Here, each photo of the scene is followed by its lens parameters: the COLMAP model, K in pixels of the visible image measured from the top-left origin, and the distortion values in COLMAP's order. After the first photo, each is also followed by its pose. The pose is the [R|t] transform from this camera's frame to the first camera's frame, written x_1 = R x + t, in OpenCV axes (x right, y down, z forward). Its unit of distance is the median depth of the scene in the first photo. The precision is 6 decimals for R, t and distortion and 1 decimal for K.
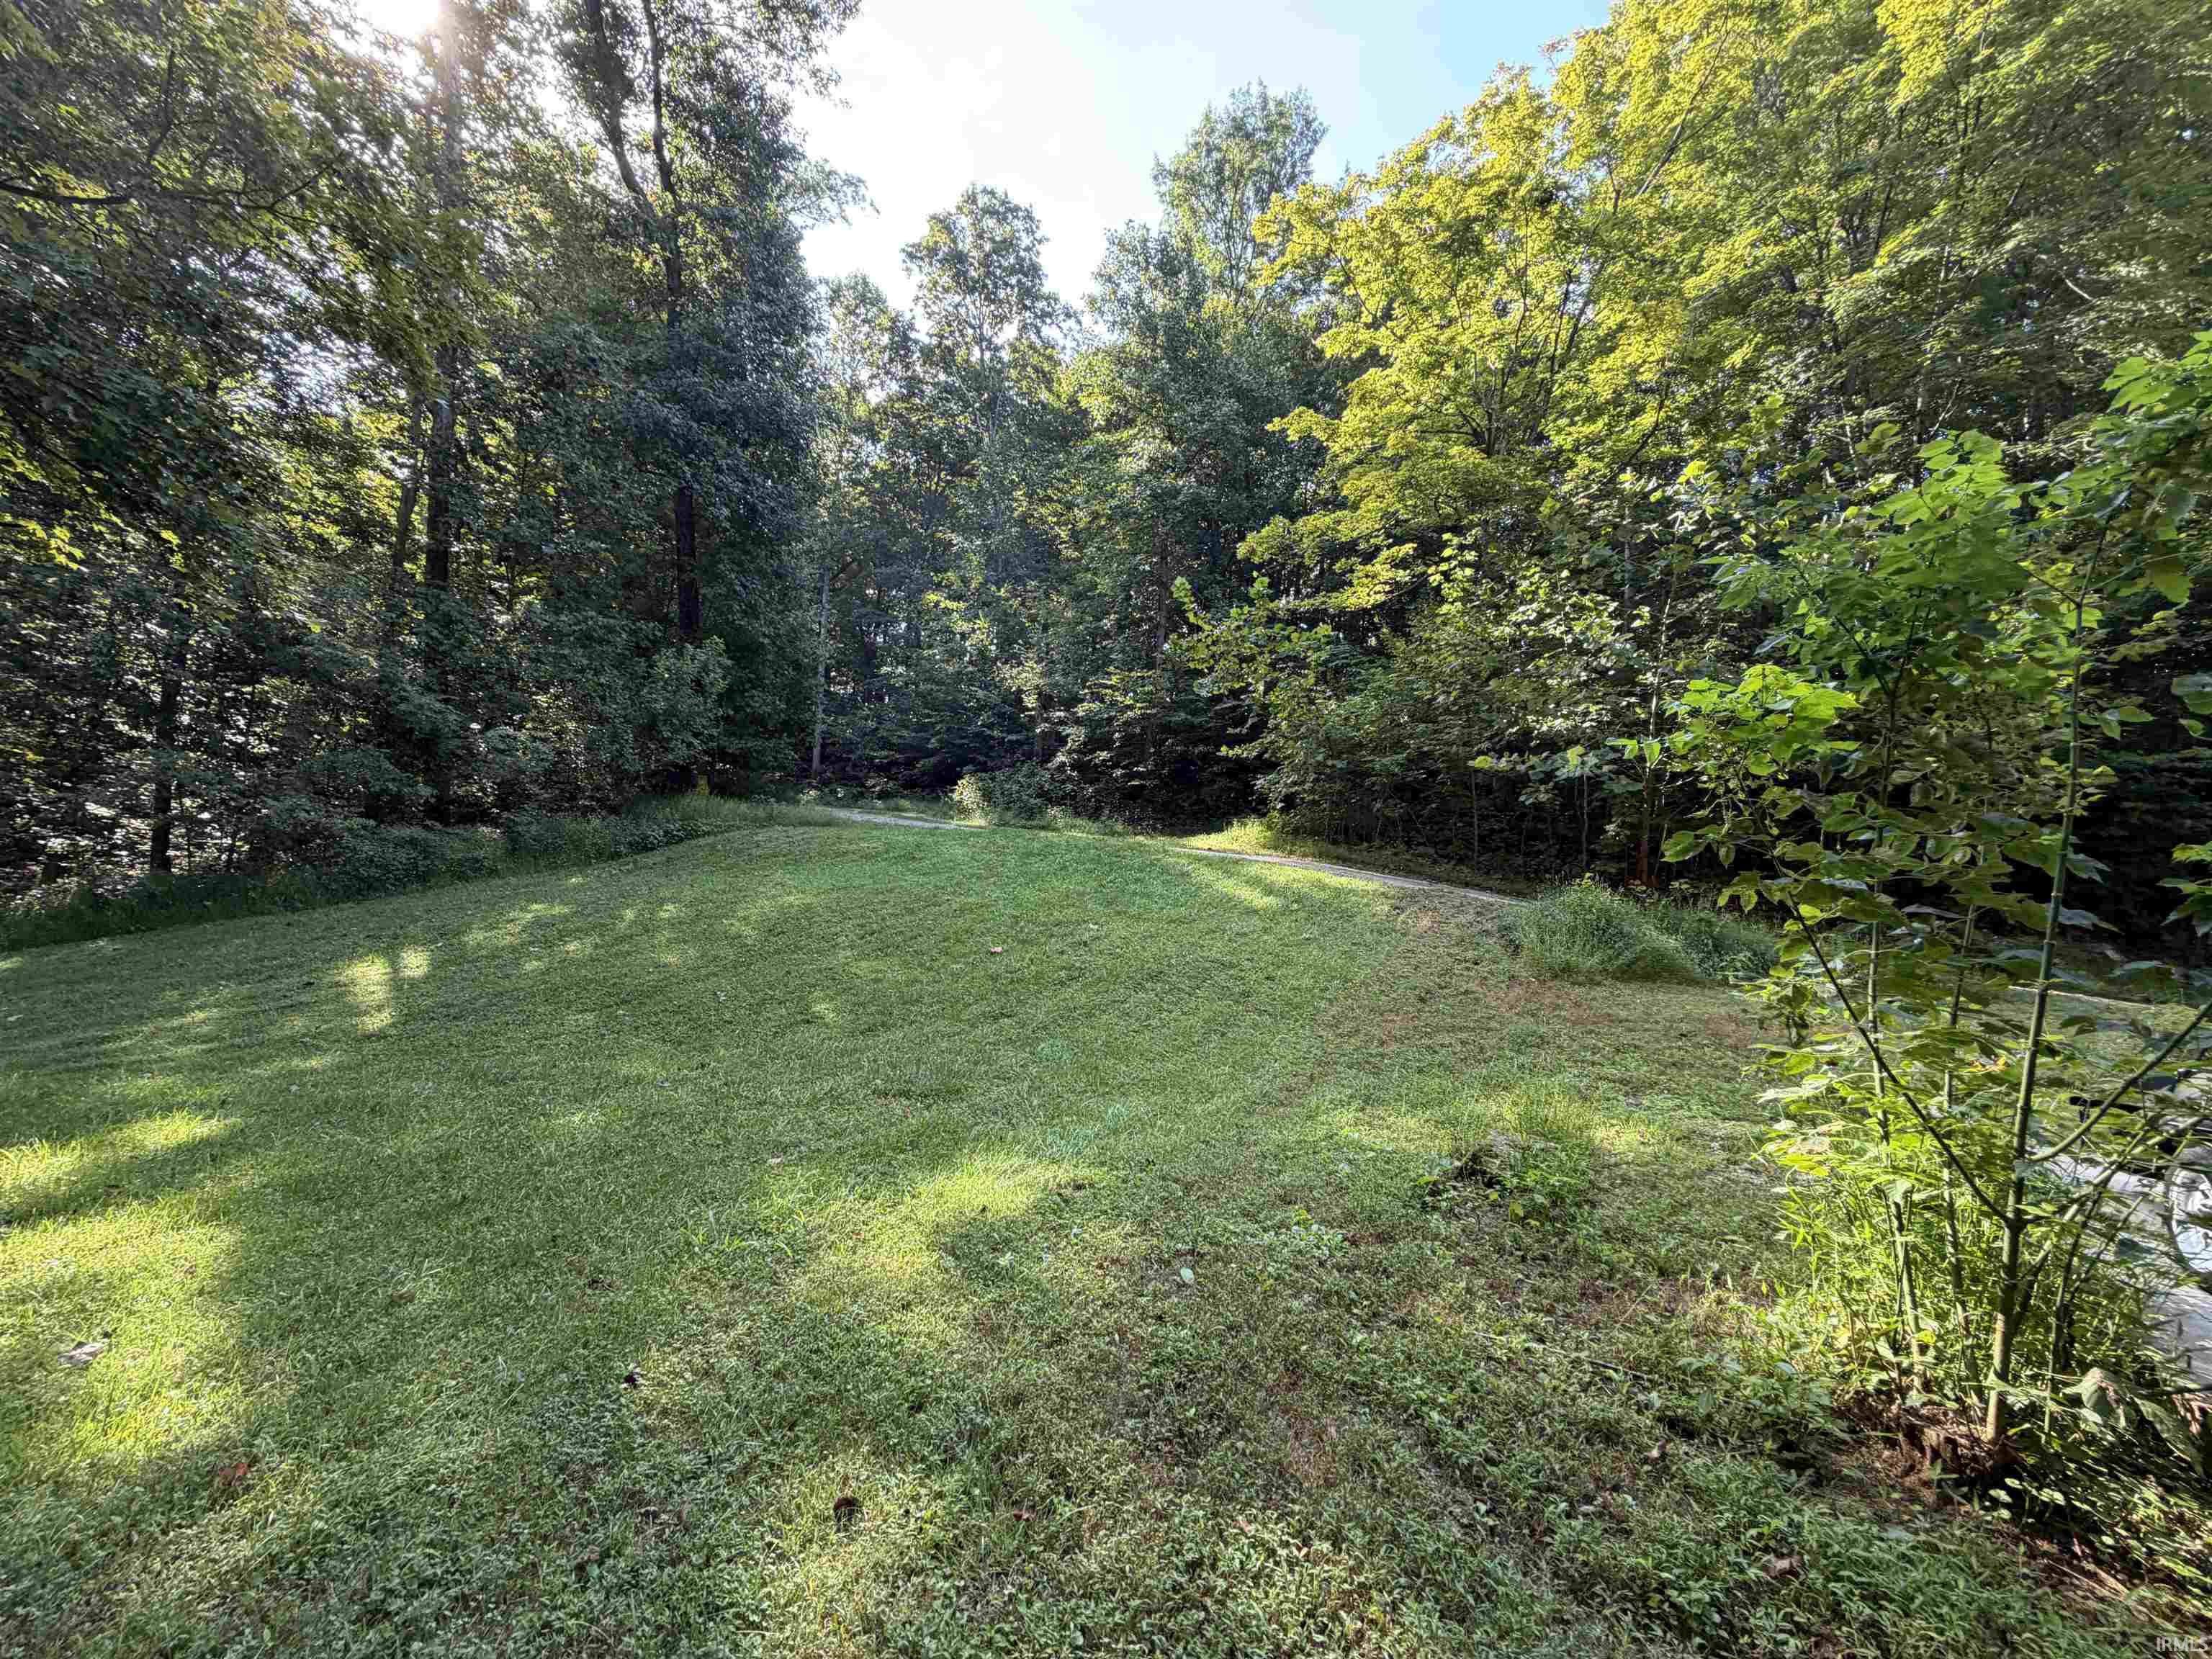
lens RADIAL K [[880.6, 0, 1099.8], [0, 880.6, 835.7], [0, 0, 1]] dist [-0.001772, 0.000474]
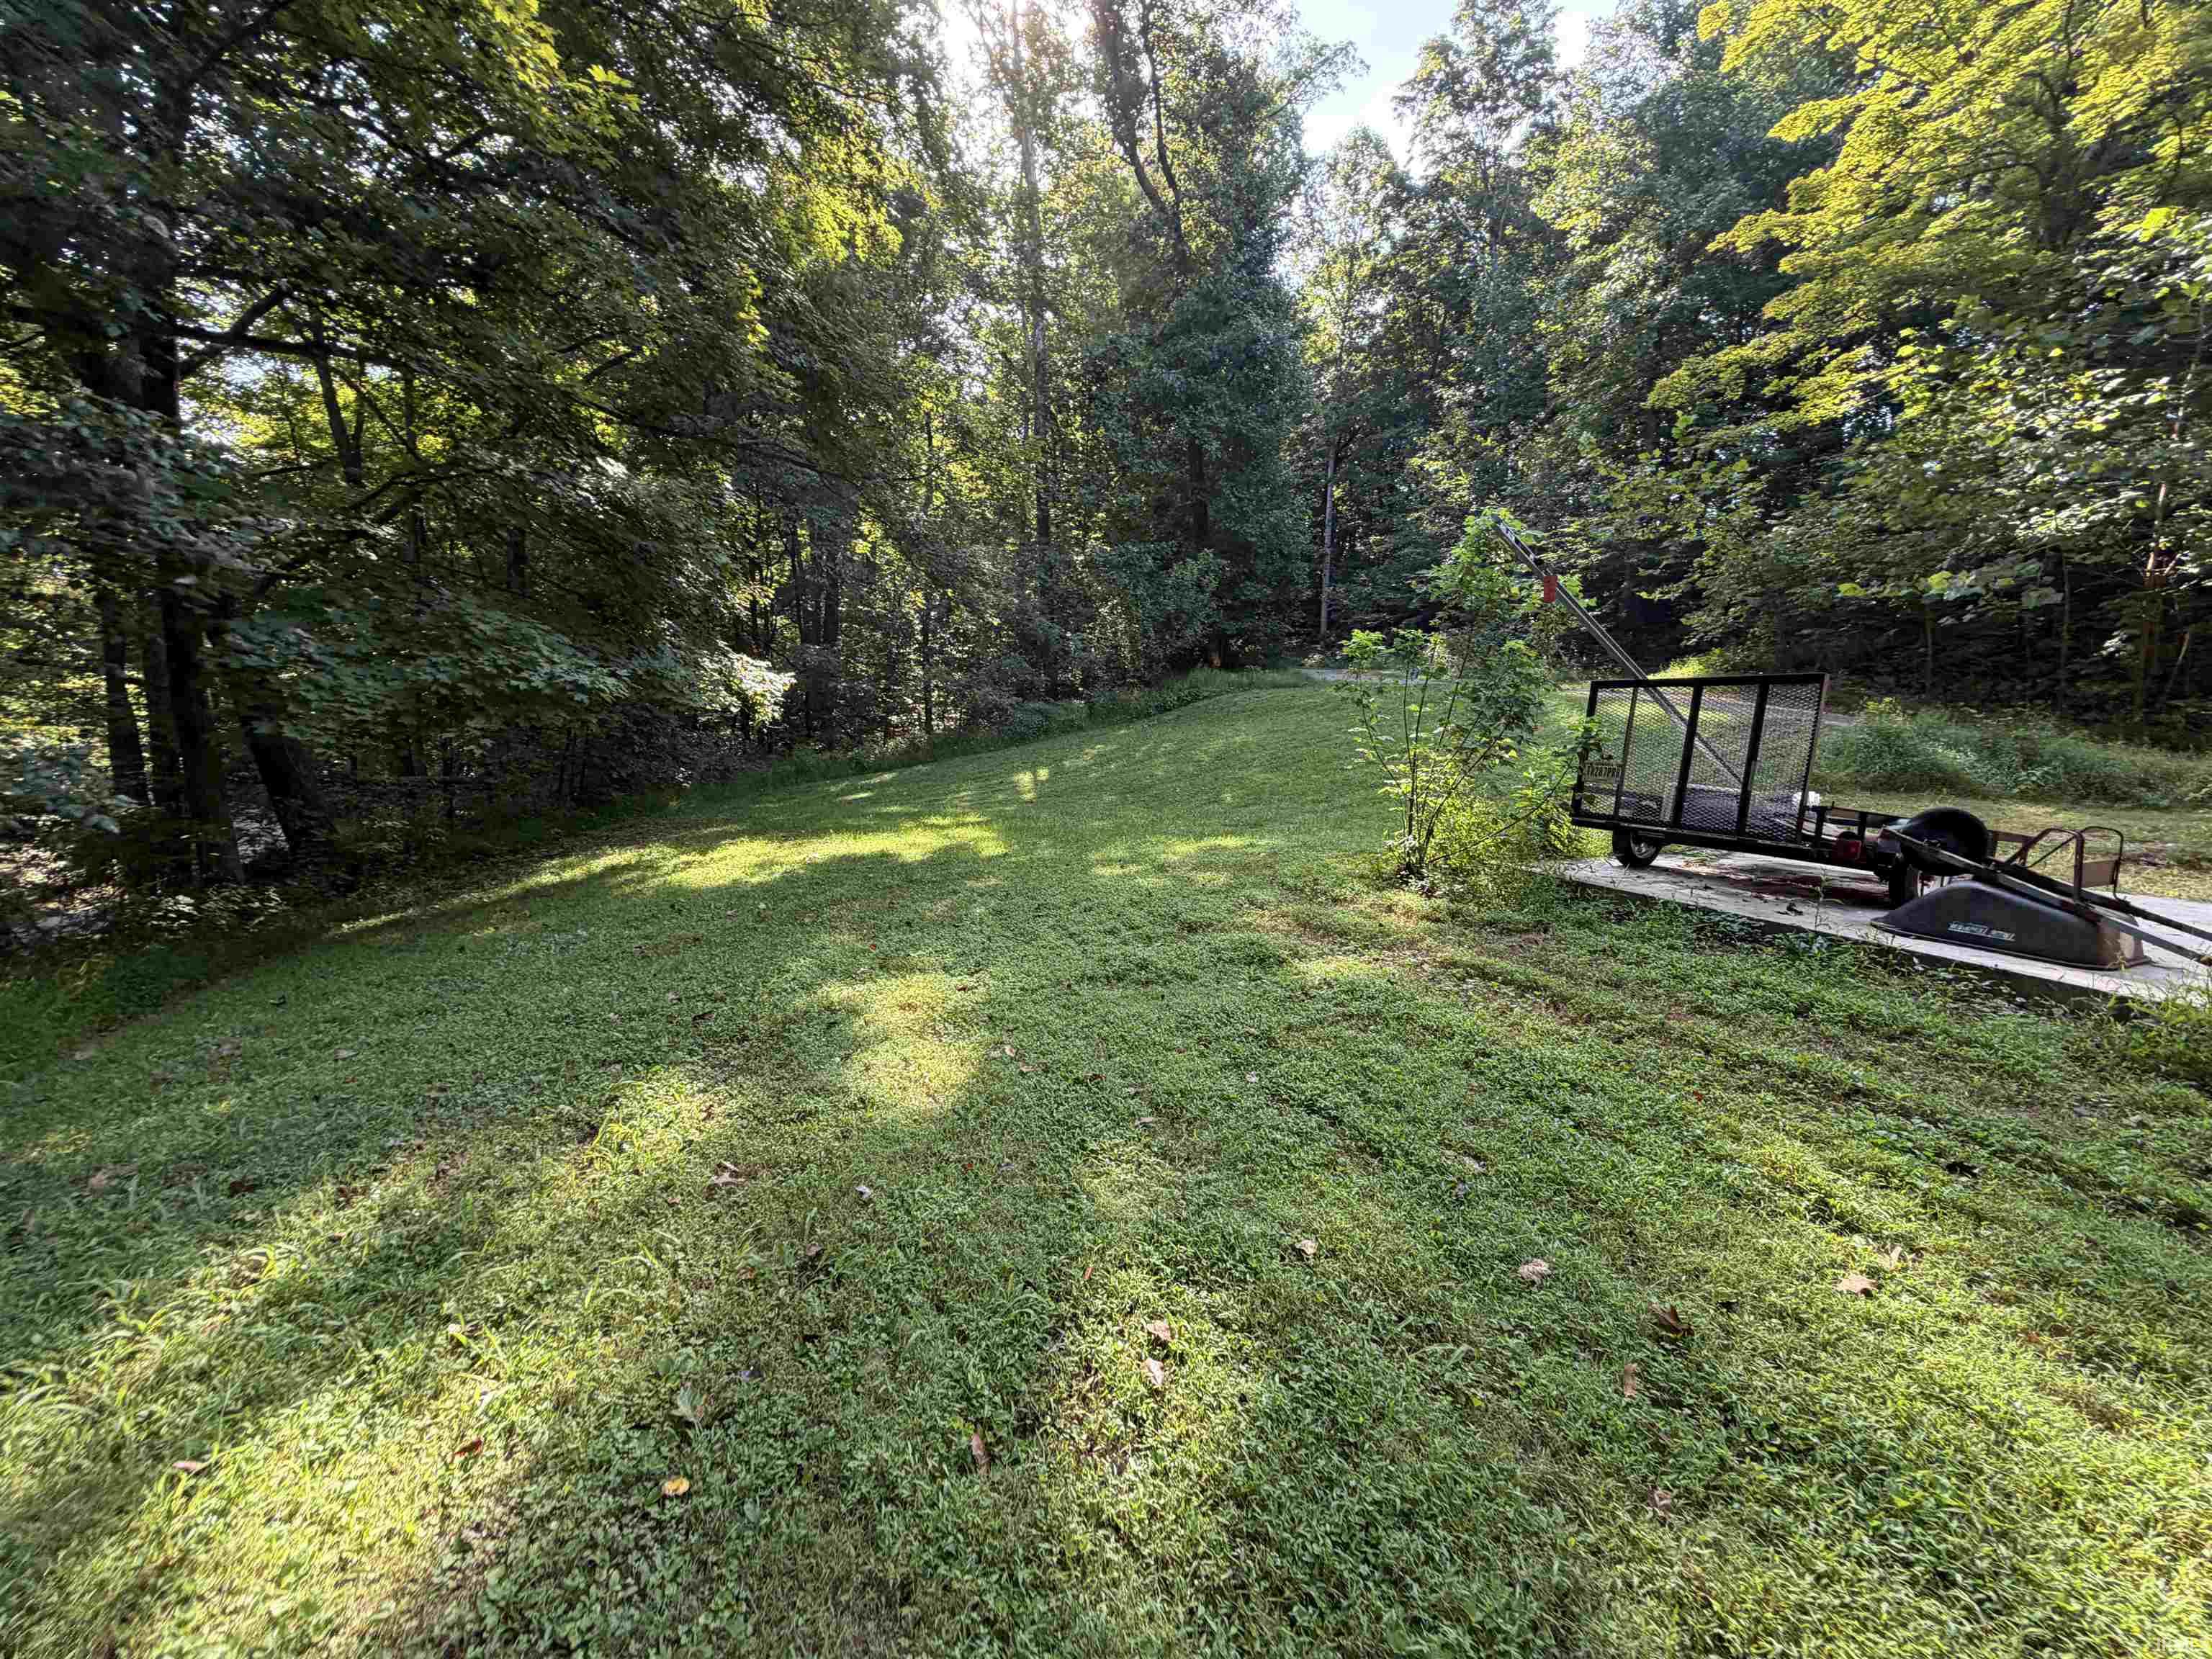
lens RADIAL K [[880.6, 0, 1098.5], [0, 880.6, 837.3], [0, 0, 1]] dist [-0.001772, 0.000474]
pose [[0.822932, 0.043561, -0.566468, 0.183170], [0.048623, 0.987998, 0.146613, 0.003138], [0.566056, -0.148196, 0.810937, -0.224696]]
